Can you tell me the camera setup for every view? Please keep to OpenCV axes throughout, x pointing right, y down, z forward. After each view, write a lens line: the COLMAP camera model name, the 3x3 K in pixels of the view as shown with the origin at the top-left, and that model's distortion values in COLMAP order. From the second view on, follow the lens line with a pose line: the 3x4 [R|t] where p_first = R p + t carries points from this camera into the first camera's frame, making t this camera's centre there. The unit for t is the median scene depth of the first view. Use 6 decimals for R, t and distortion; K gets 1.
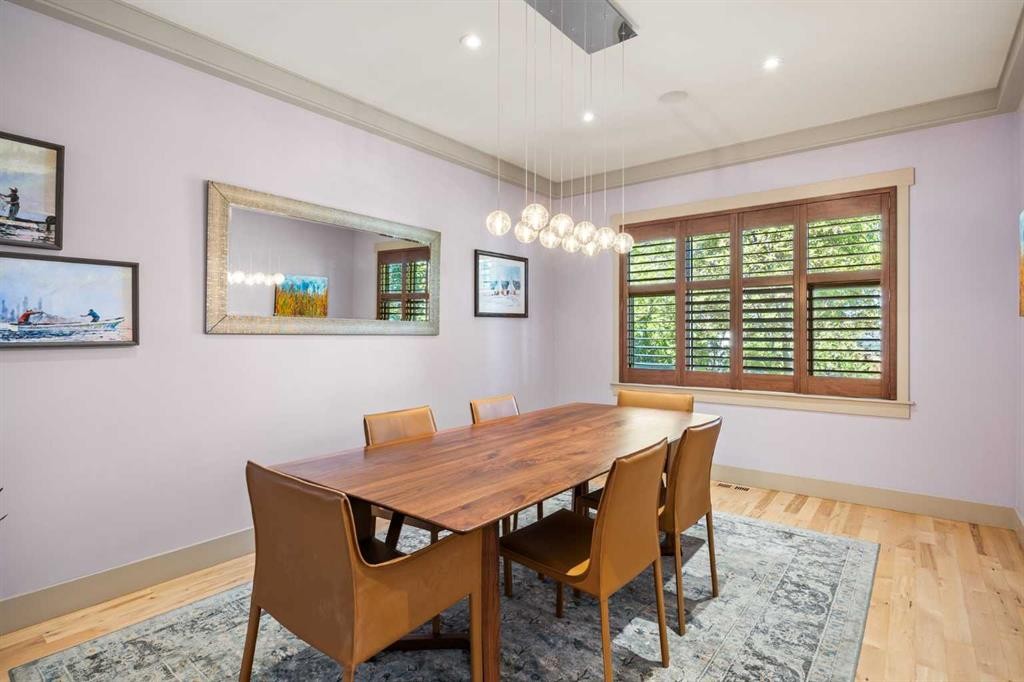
lens RADIAL K [[502.6, 0, 512.0], [0, 502.6, 341.0], [0, 0, 1]] dist [-0.012041, -0.000219]
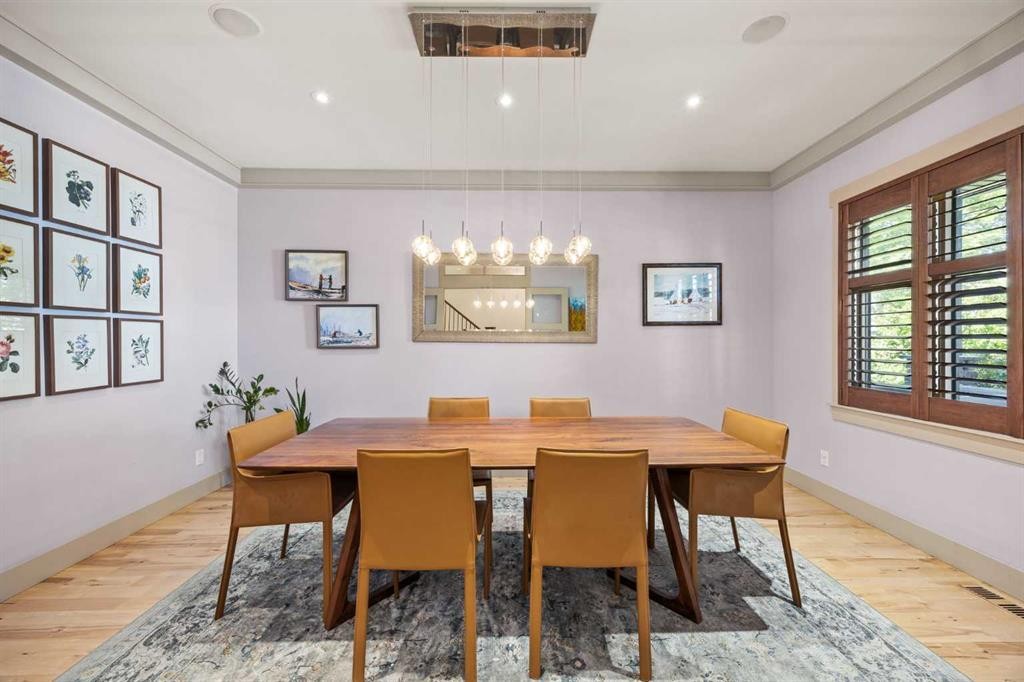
lens RADIAL K [[395.1, 0, 515.7], [0, 395.1, 347.9], [0, 0, 1]] dist [0.000431, 0.000120]
pose [[0.640100, 0.013643, -0.768170, 0.446112], [-0.010929, 0.999903, 0.008652, -0.006126], [0.768214, 0.002858, 0.640187, 0.269396]]
